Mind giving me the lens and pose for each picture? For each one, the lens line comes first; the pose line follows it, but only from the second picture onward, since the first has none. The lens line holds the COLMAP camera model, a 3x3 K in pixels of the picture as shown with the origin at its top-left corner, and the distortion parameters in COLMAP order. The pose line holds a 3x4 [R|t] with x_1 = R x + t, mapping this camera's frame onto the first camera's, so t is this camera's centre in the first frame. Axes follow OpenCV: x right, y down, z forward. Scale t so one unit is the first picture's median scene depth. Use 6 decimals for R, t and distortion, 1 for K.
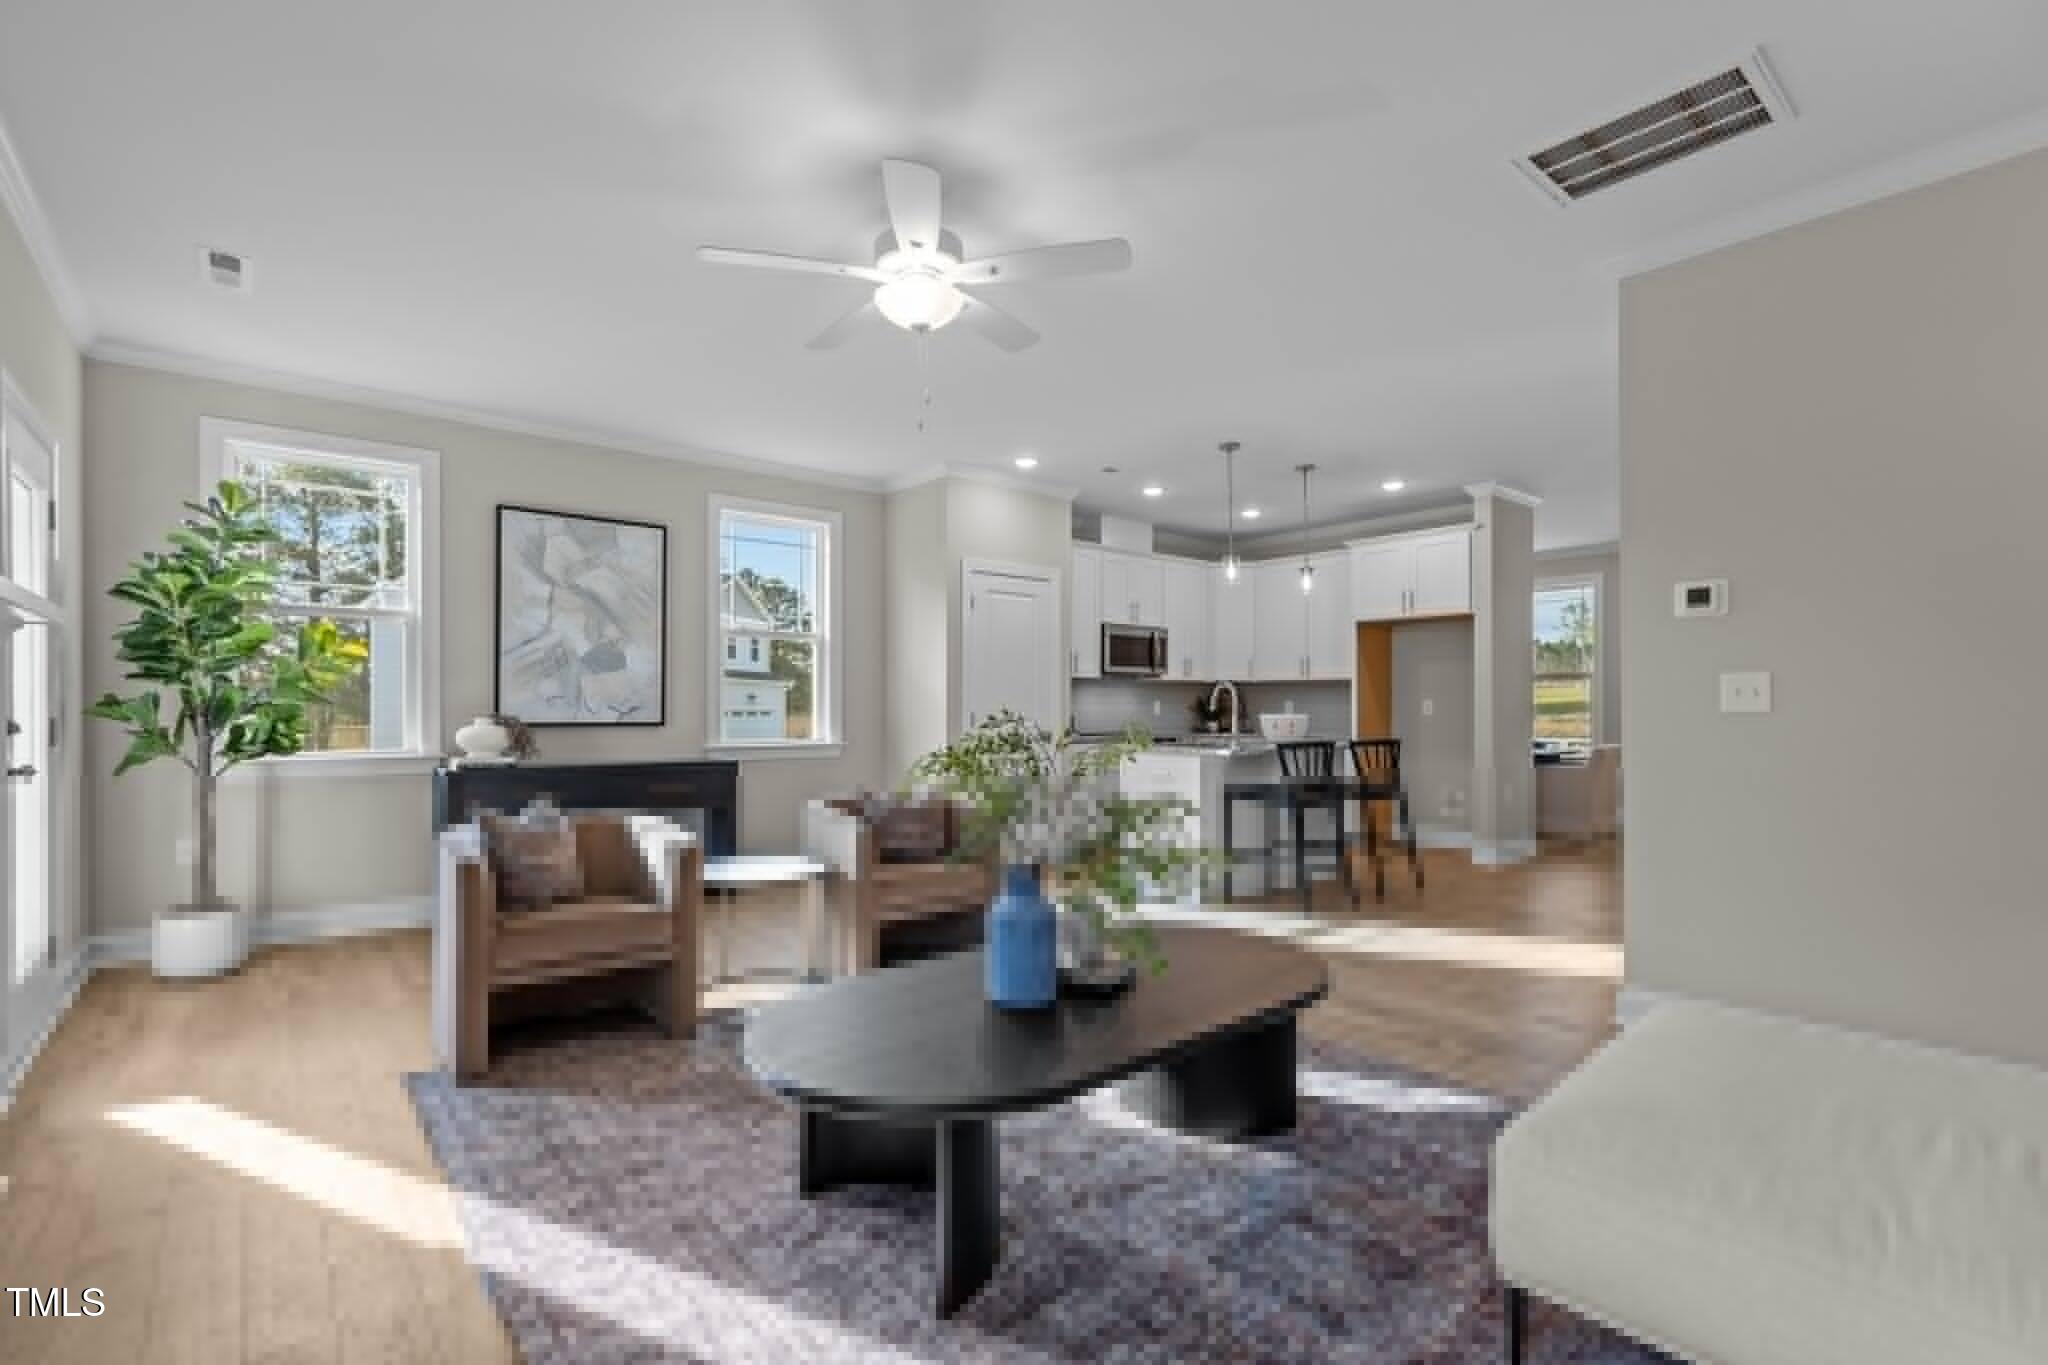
lens RADIAL K [[909.9, 0, 1024.0], [0, 909.9, 682.5], [0, 0, 1]] dist [-0.000141, 0.000032]
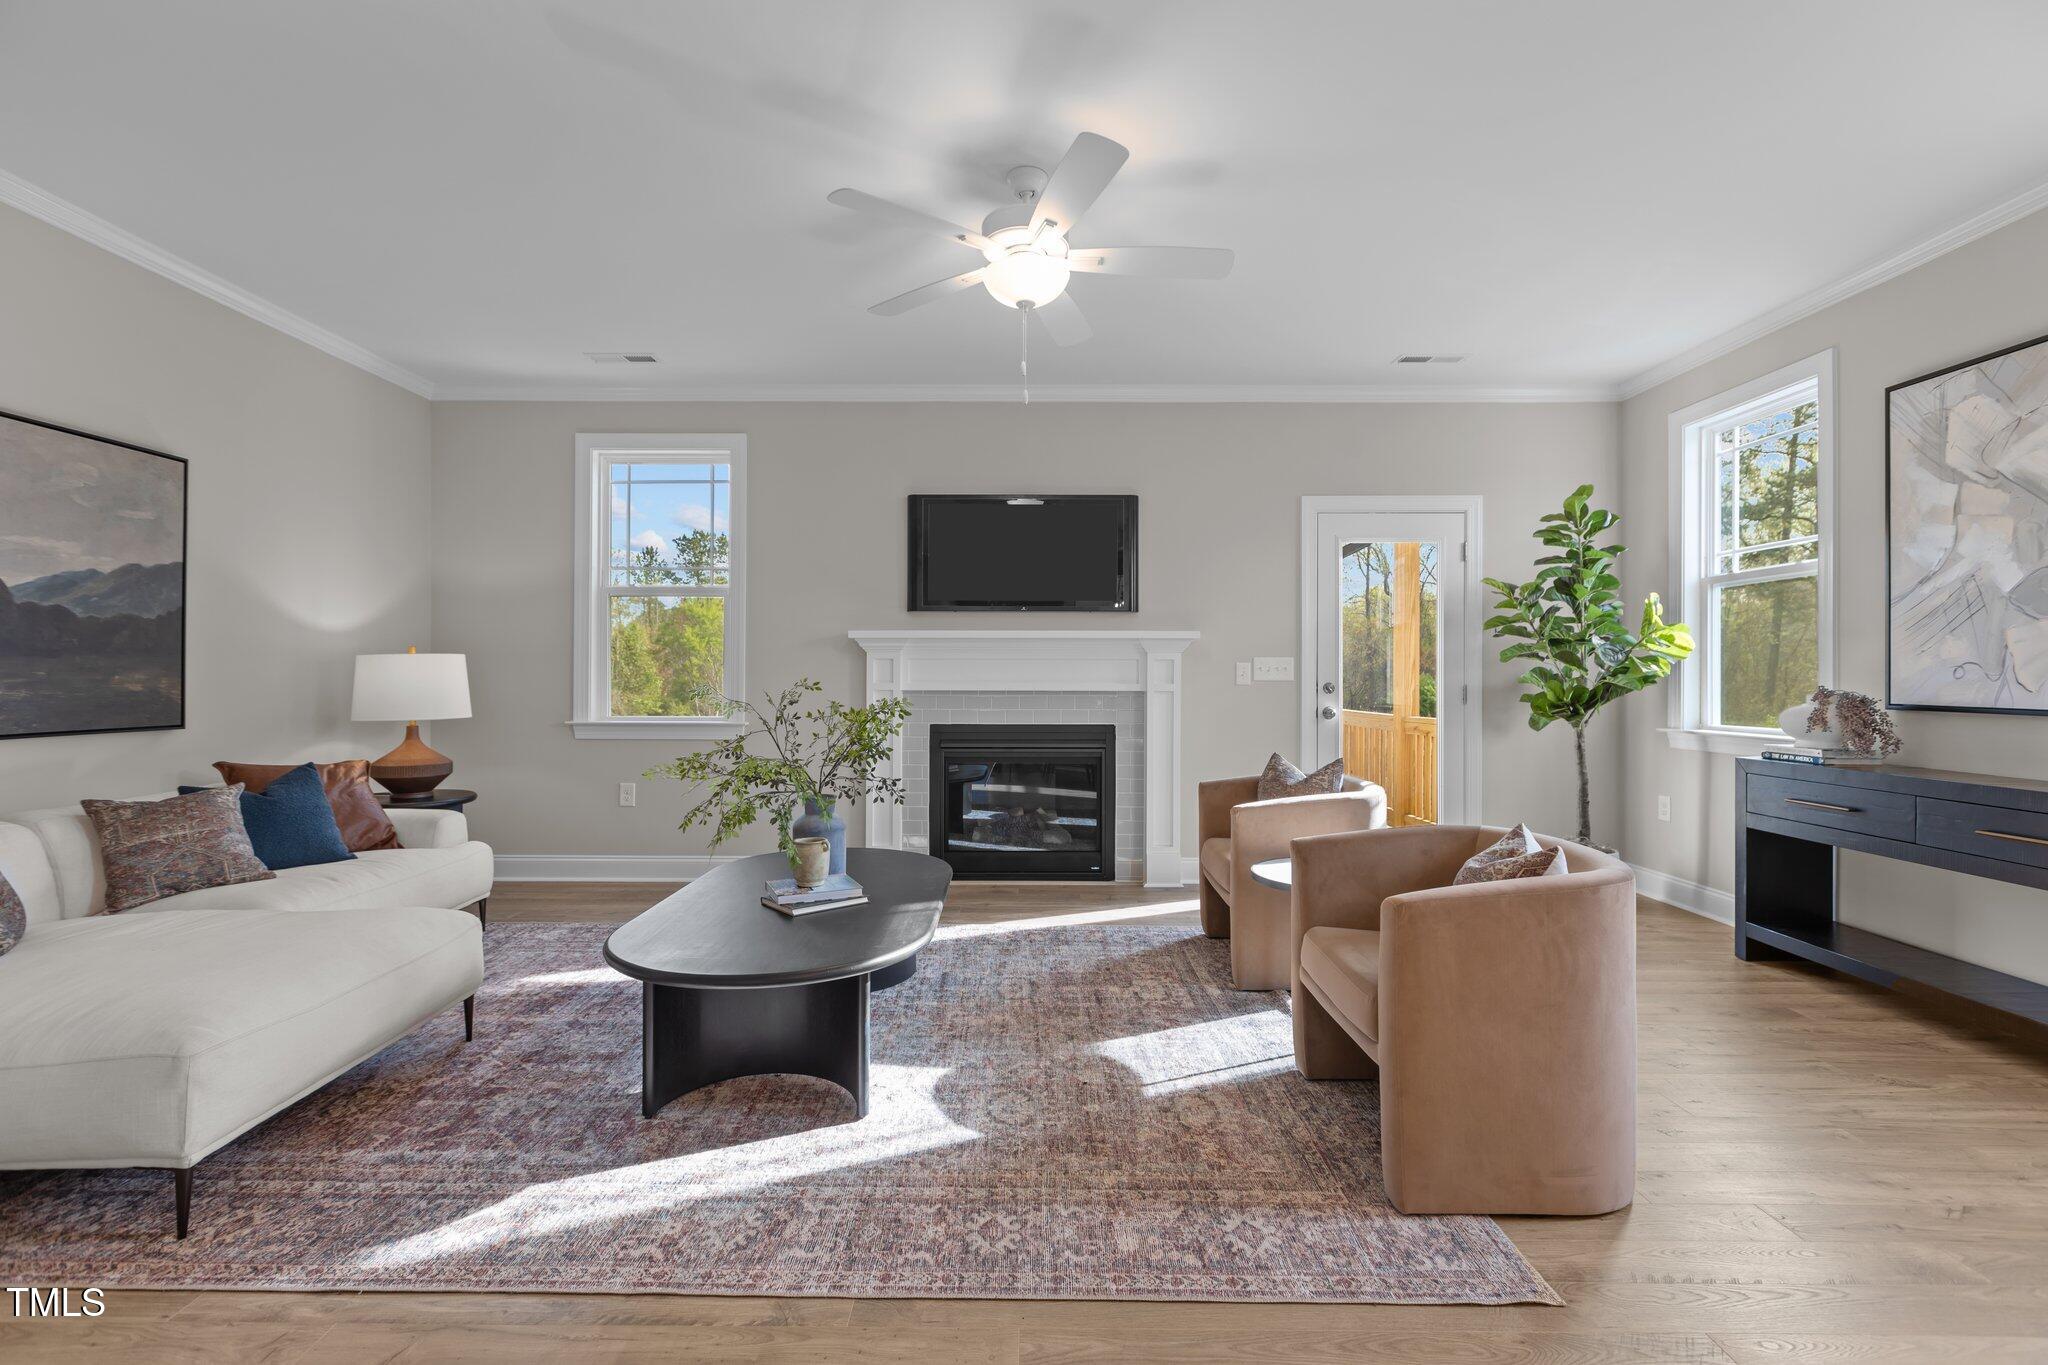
lens RADIAL K [[914.1, 0, 1020.3], [0, 914.1, 672.7], [0, 0, 1]] dist [-0.000672, 0.000175]
pose [[-0.647674, -0.005079, -0.761901, 0.353365], [0.014019, 0.999729, -0.018582, 0.023607], [0.761788, -0.022716, -0.647427, 0.879202]]
